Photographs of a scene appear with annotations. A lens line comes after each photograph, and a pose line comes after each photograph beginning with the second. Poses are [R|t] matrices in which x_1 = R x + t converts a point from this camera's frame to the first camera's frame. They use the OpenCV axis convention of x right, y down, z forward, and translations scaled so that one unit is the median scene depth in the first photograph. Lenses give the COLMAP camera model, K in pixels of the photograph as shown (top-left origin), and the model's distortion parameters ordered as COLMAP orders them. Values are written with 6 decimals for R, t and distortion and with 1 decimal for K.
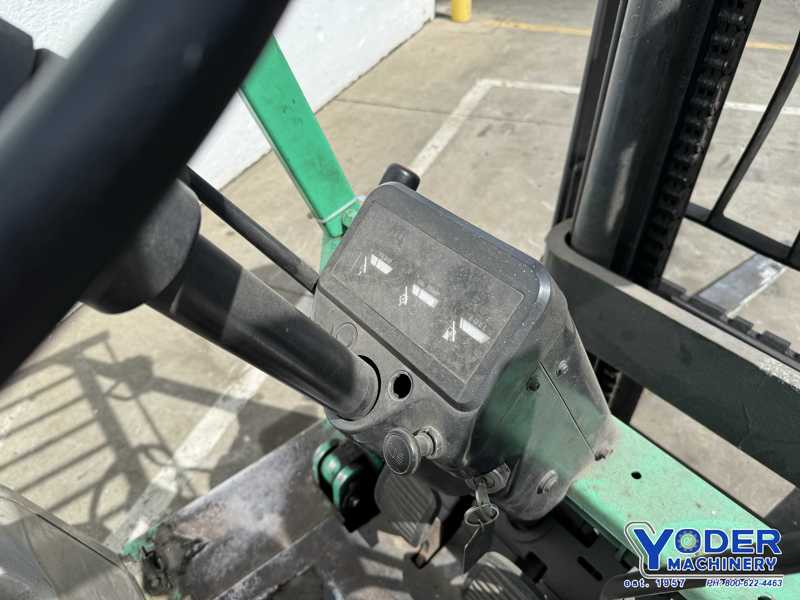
lens RADIAL K [[569.6, 0, 397.1], [0, 569.6, 300.9], [0, 0, 1]] dist [-0.002547, -0.004370]
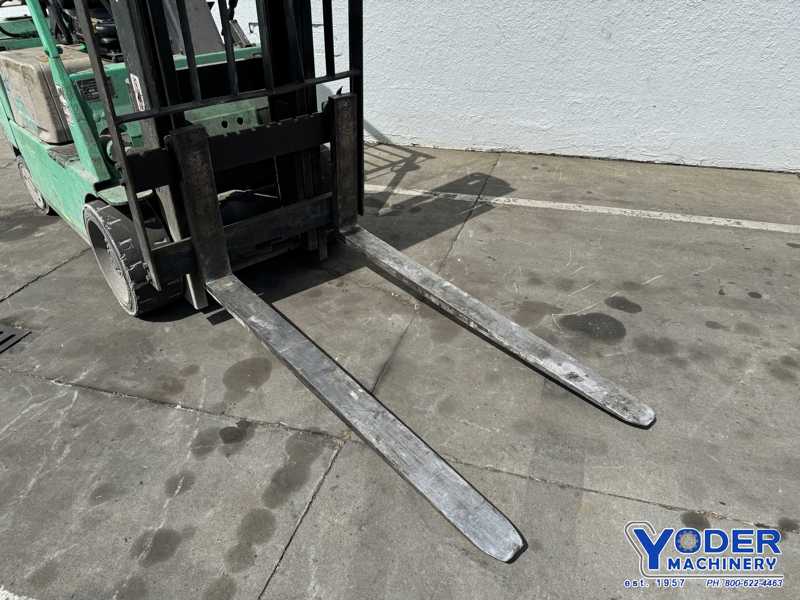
lens RADIAL K [[560.2, 0, 400.0], [0, 560.2, 300.0], [0, 0, 1]] dist [0.103166, -0.140876]
pose [[0.050195, 0.560564, -0.826589, 1.488341], [-0.631376, 0.659082, 0.408626, -0.372872], [0.773851, 0.501377, 0.387009, 0.465108]]
